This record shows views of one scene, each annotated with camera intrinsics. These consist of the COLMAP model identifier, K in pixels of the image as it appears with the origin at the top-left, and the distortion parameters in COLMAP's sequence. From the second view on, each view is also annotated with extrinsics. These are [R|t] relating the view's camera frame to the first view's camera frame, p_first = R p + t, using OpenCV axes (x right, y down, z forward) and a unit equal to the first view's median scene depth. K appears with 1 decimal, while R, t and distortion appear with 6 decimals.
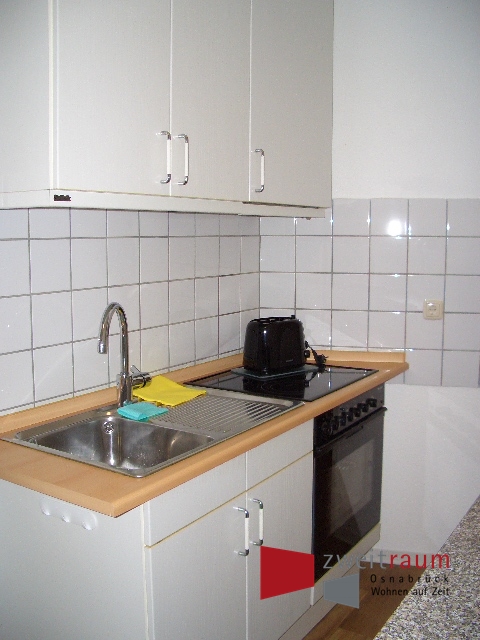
lens RADIAL K [[662.8, 0, 240.0], [0, 662.8, 320.0], [0, 0, 1]] dist [-0.163222, 0.016461]
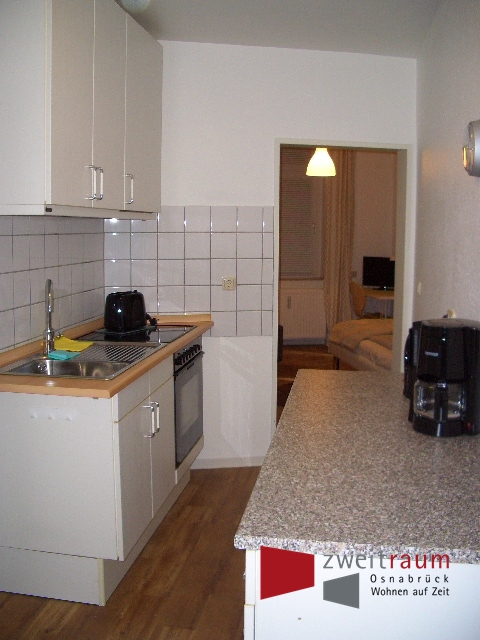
lens RADIAL K [[662.8, 0, 240.0], [0, 662.8, 320.0], [0, 0, 1]] dist [-0.163222, 0.016461]
pose [[0.919376, -0.050338, 0.390146, -0.265058], [0.047855, 0.998725, 0.016088, 0.044527], [-0.390458, 0.003880, 0.920612, -0.363895]]
